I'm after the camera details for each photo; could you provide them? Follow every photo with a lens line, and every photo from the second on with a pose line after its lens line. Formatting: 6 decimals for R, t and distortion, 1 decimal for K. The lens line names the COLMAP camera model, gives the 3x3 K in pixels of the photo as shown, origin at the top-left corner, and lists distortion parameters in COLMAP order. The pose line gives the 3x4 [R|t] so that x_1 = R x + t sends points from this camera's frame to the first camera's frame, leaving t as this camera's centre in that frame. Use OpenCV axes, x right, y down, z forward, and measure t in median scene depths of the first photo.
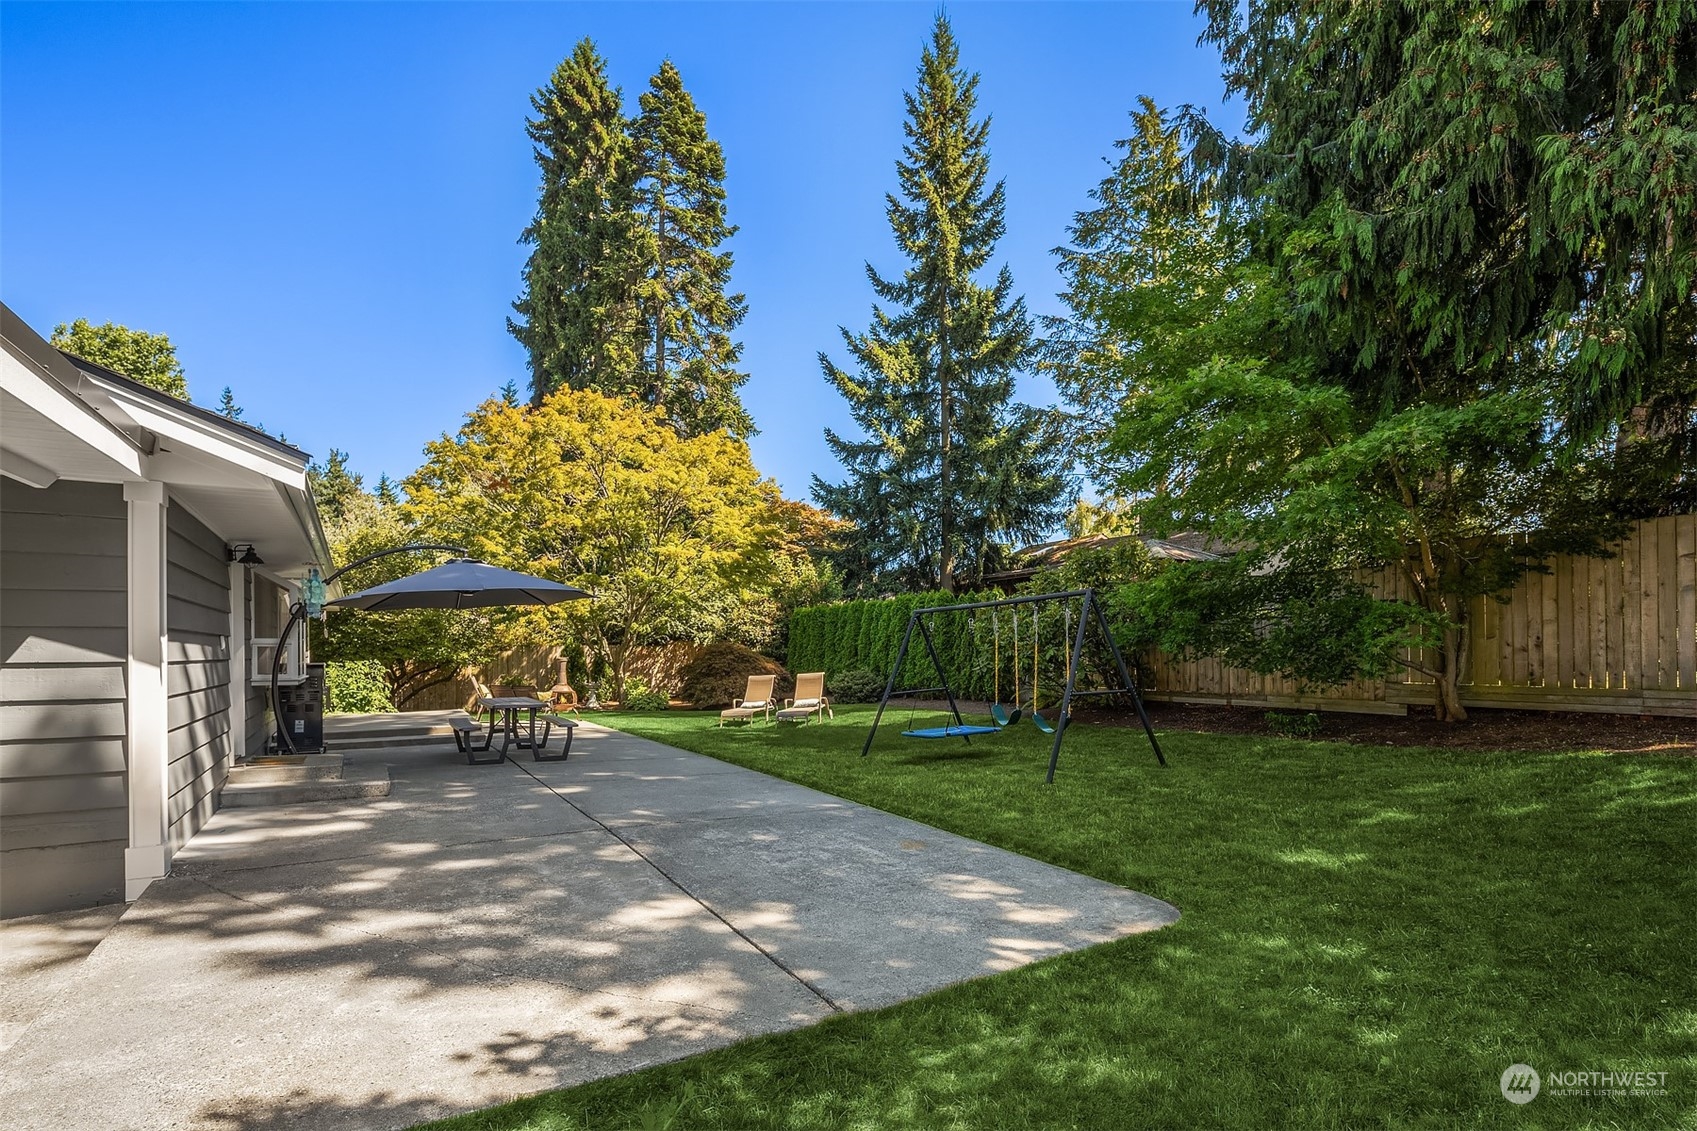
lens RADIAL K [[832.4, 0, 839.2], [0, 832.4, 657.8], [0, 0, 1]] dist [0.002401, -0.000639]
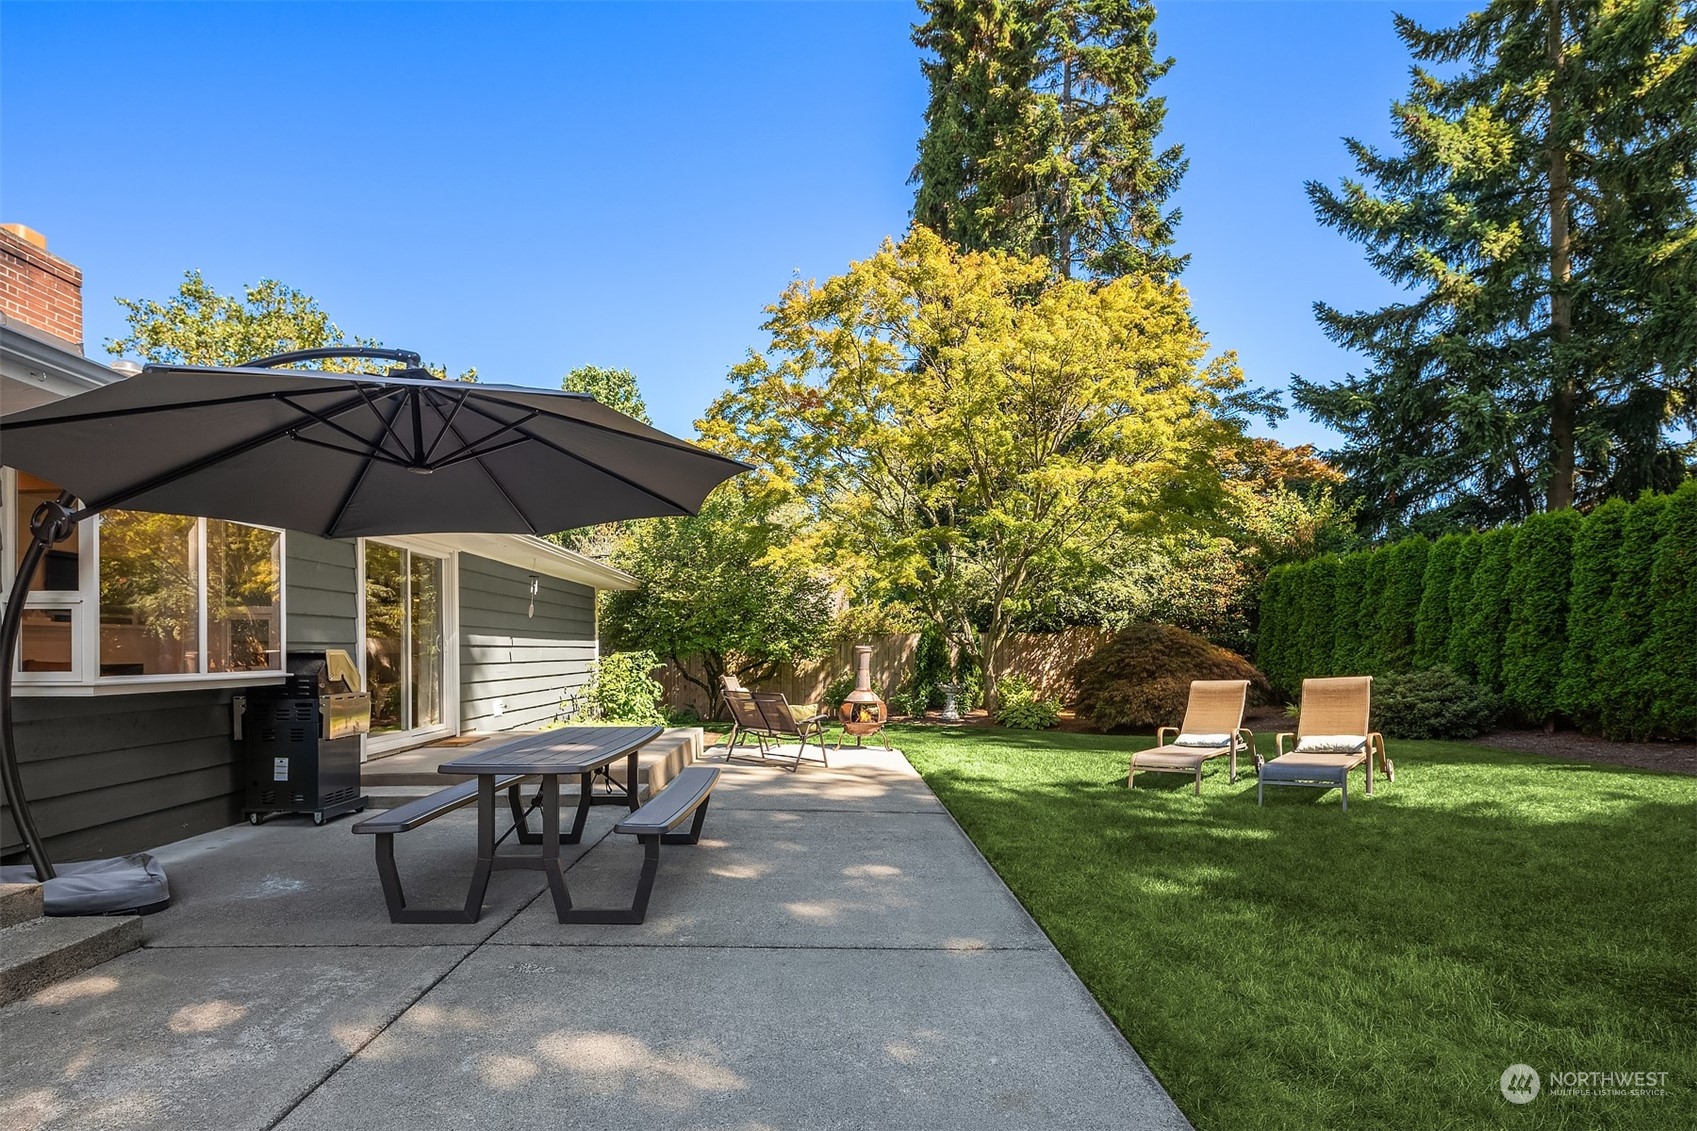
lens RADIAL K [[832.4, 0, 839.2], [0, 832.4, 657.8], [0, 0, 1]] dist [0.002401, -0.000639]
pose [[0.876101, 0.003208, -0.482116, -0.031663], [-0.001153, 0.999989, 0.004559, 0.003519], [0.482126, -0.003438, 0.876095, 0.278420]]
